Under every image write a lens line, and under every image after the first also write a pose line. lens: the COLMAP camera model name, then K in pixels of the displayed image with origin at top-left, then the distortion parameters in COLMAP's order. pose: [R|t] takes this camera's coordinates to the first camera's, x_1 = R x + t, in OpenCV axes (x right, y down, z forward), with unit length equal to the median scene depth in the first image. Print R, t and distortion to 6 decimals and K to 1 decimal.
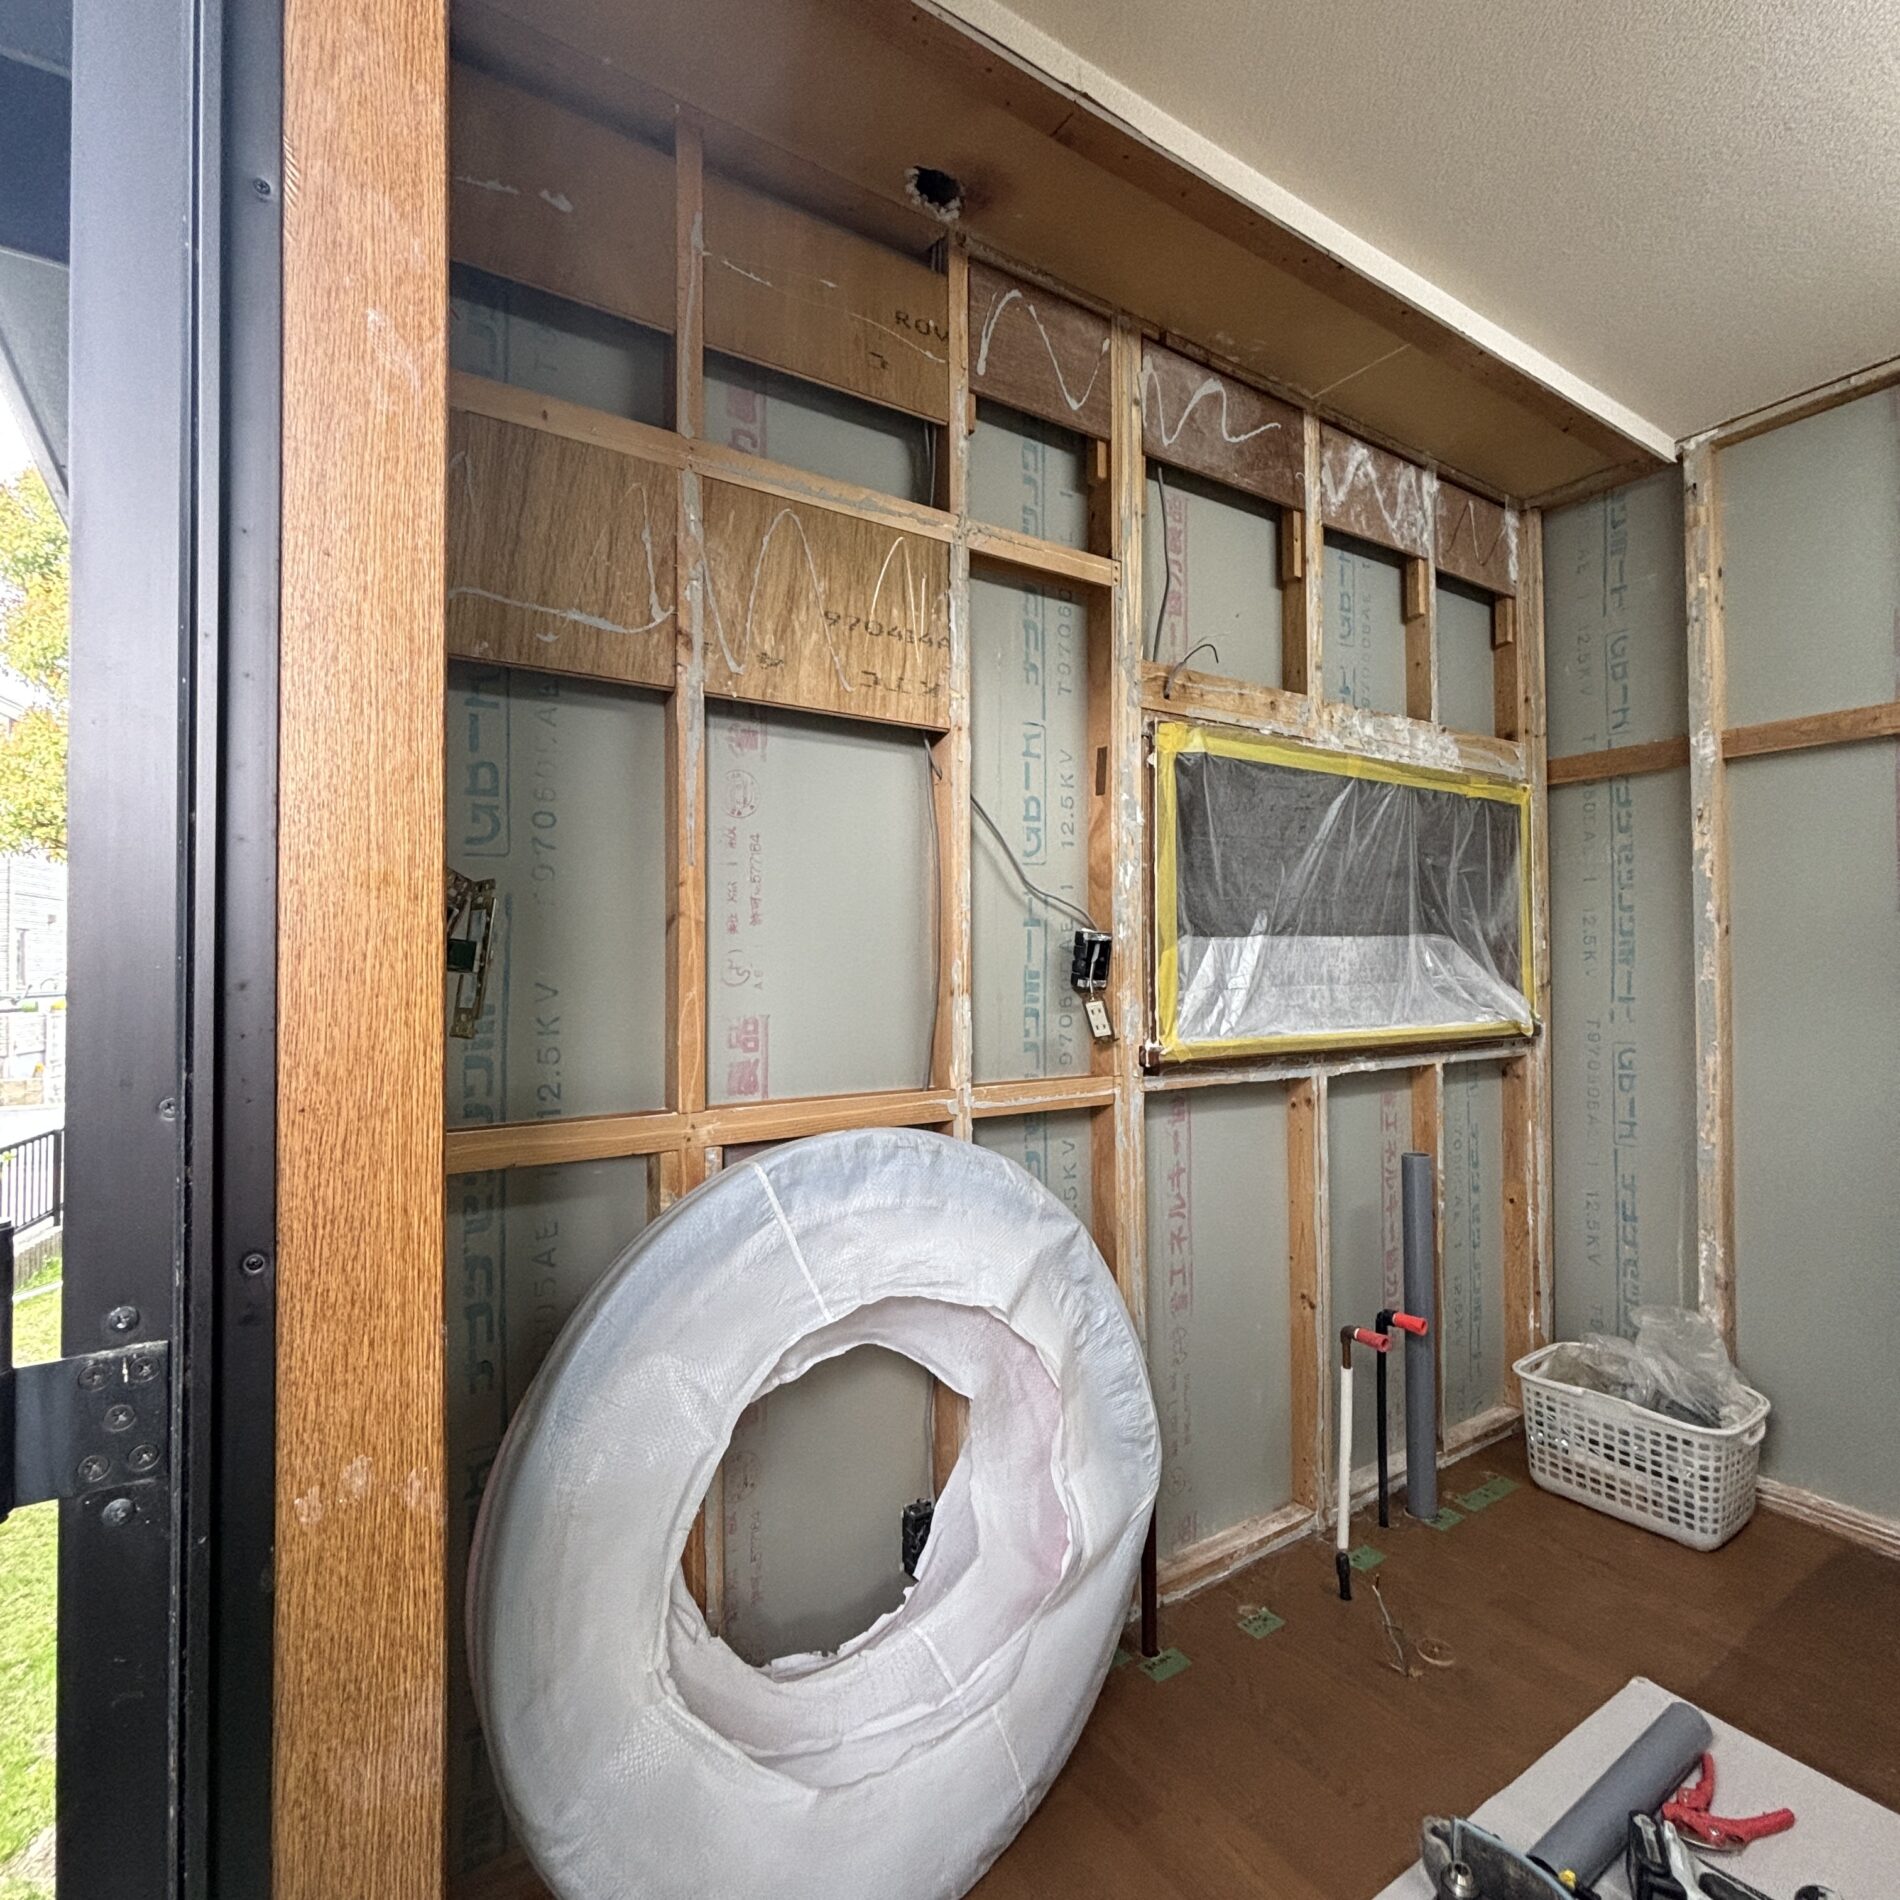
lens RADIAL K [[1016.1, 0, 956.6], [0, 1016.1, 950.8], [0, 0, 1]] dist [-0.003270, -0.002720]
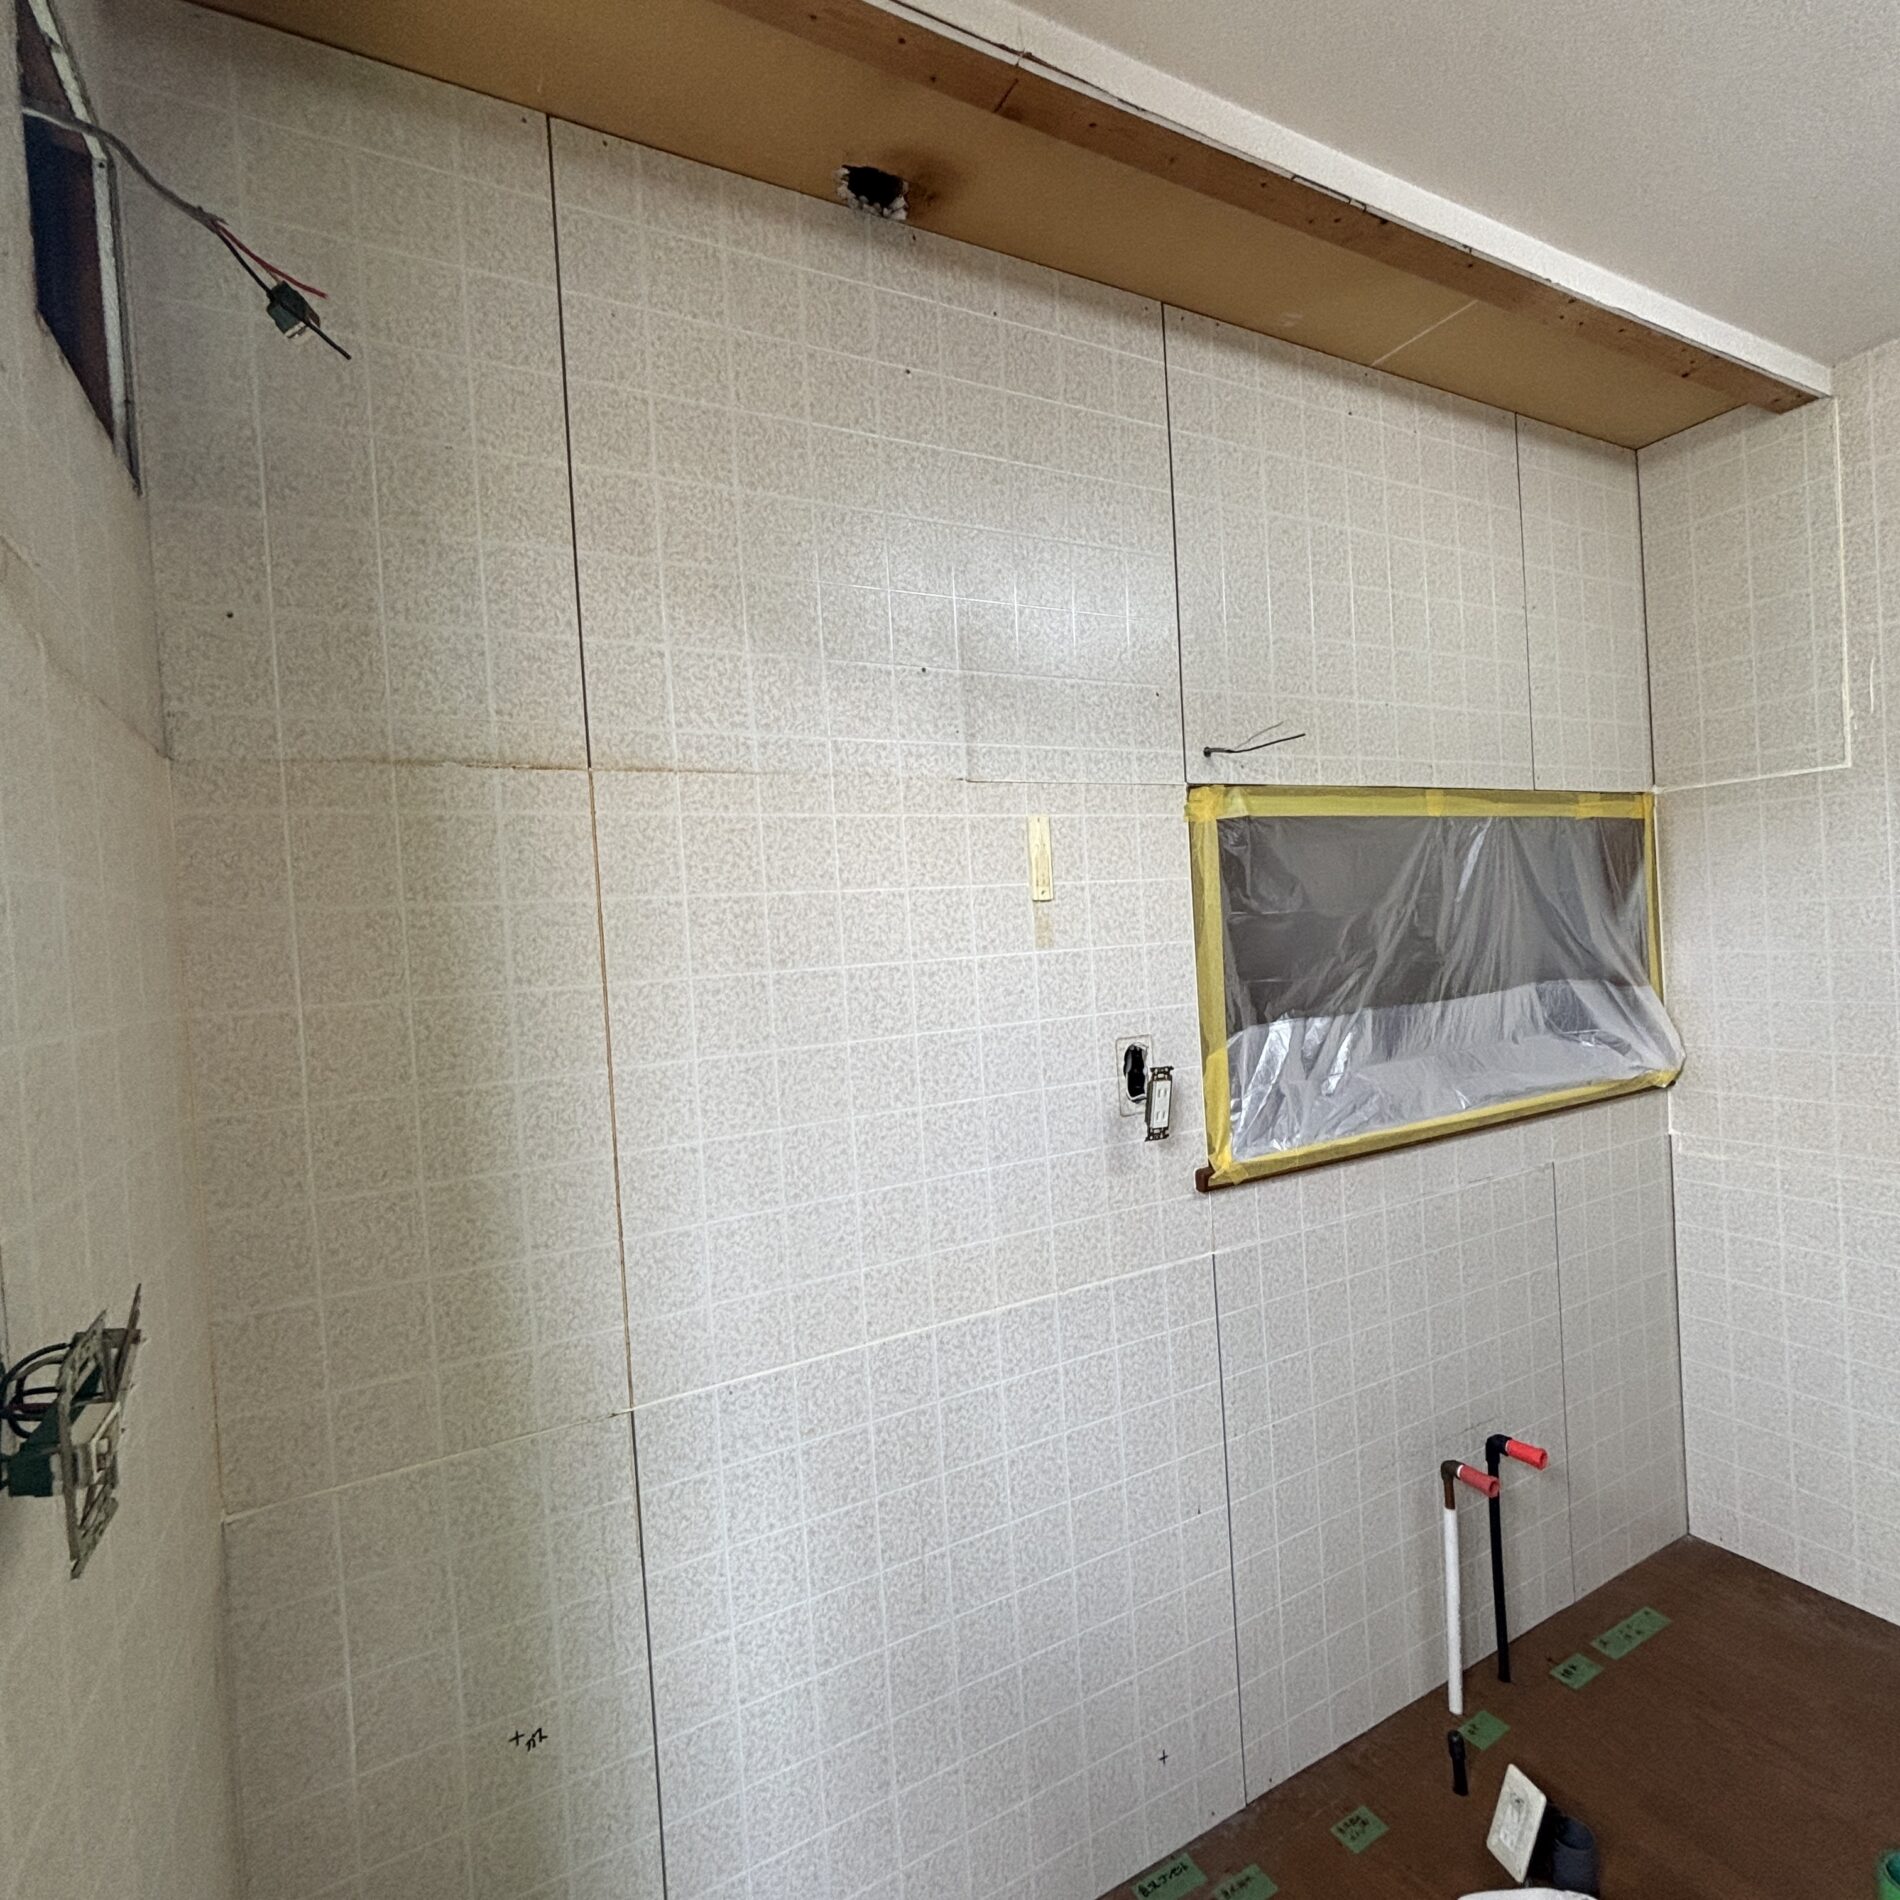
lens RADIAL K [[1016.1, 0, 956.6], [0, 1016.1, 950.8], [0, 0, 1]] dist [-0.003270, -0.002720]
pose [[0.994272, -0.053696, -0.092407, 0.073759], [0.056973, 0.997824, 0.033190, -0.124873], [0.090424, -0.038265, 0.995168, 0.128422]]
